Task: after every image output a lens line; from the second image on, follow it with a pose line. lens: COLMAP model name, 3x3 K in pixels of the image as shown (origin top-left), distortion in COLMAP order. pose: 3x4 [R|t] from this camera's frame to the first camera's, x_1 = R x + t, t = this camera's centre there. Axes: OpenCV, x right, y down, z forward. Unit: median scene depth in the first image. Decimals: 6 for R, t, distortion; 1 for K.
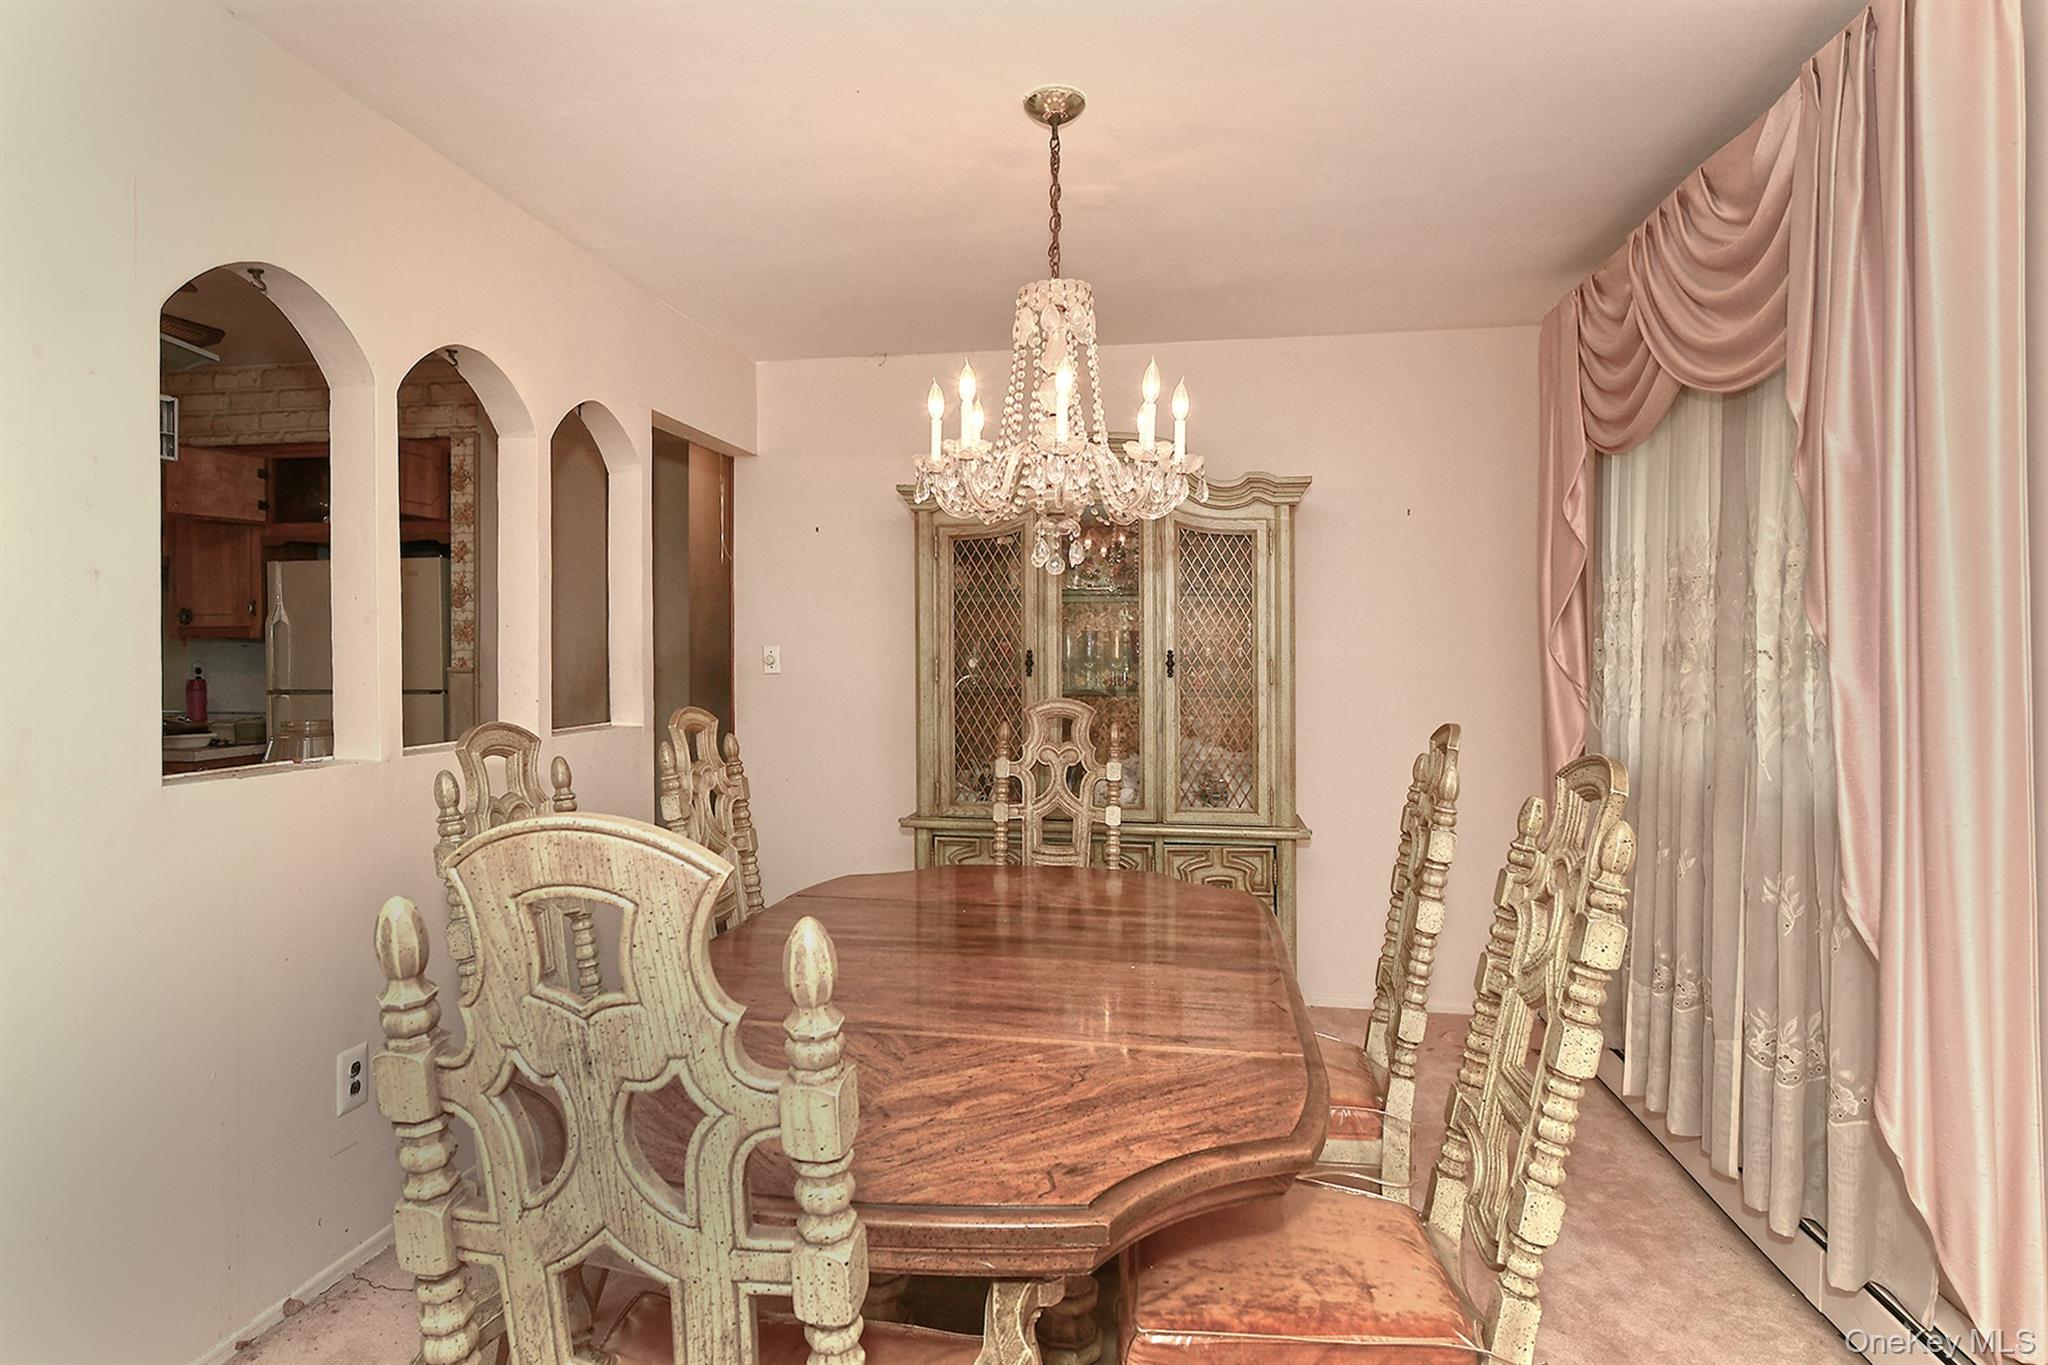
lens RADIAL K [[1170.0, 0, 1024.0], [0, 1170.0, 682.5], [0, 0, 1]] dist [-0.006100, -0.001548]
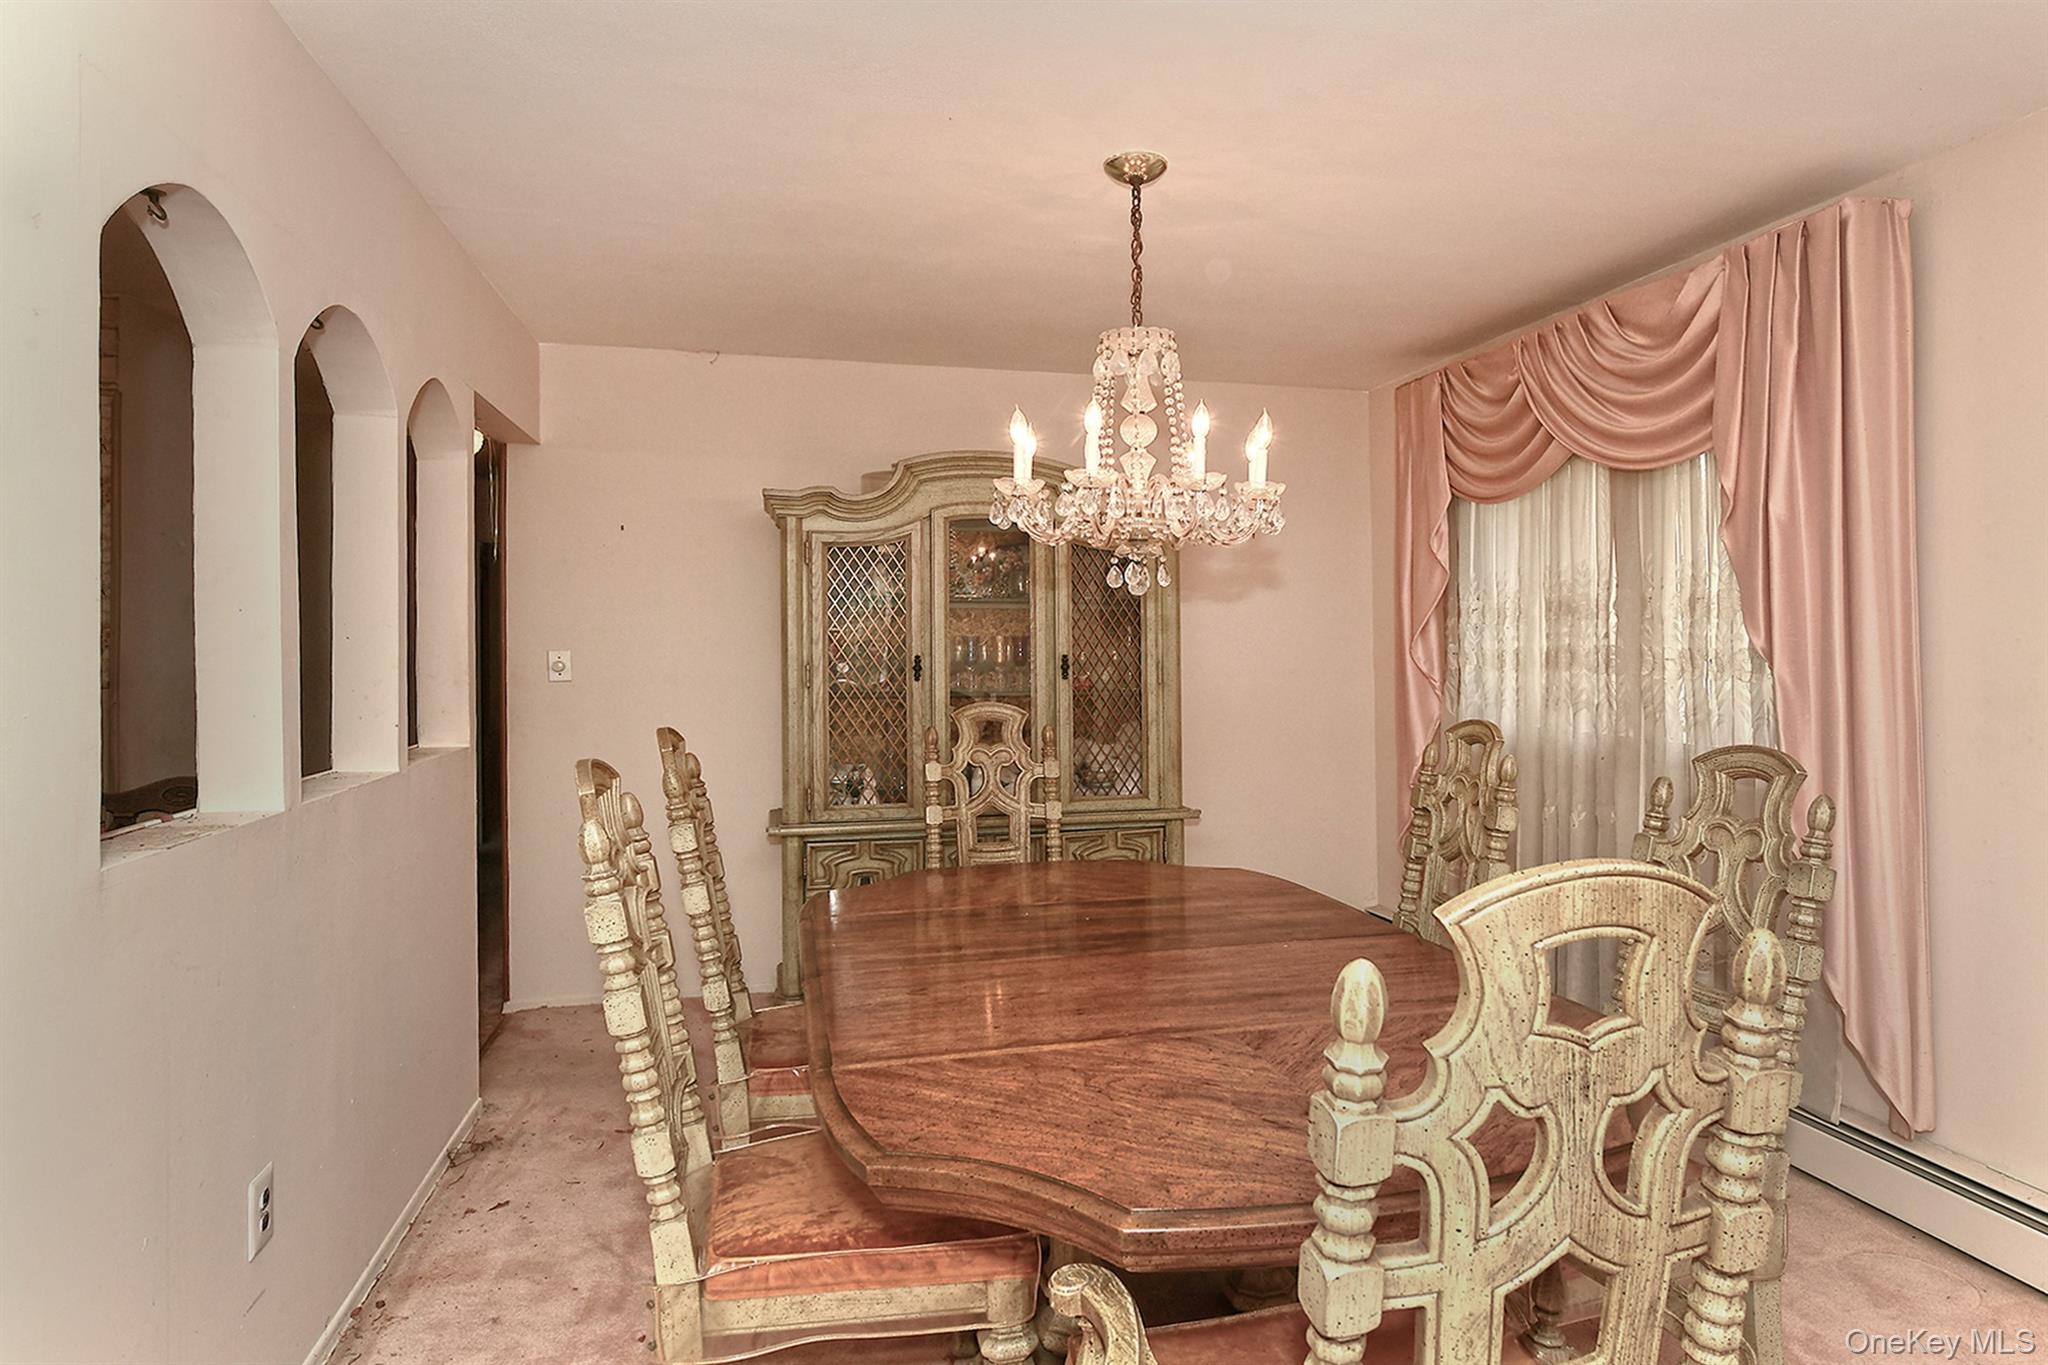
lens RADIAL K [[1109.6, 0, 1024.8], [0, 1109.6, 649.1], [0, 0, 1]] dist [-0.006928, -0.001109]
pose [[0.908300, -0.014308, 0.418075, -0.373387], [0.020363, 0.999742, -0.010026, -0.025066], [-0.417824, 0.017620, 0.908357, 0.078583]]
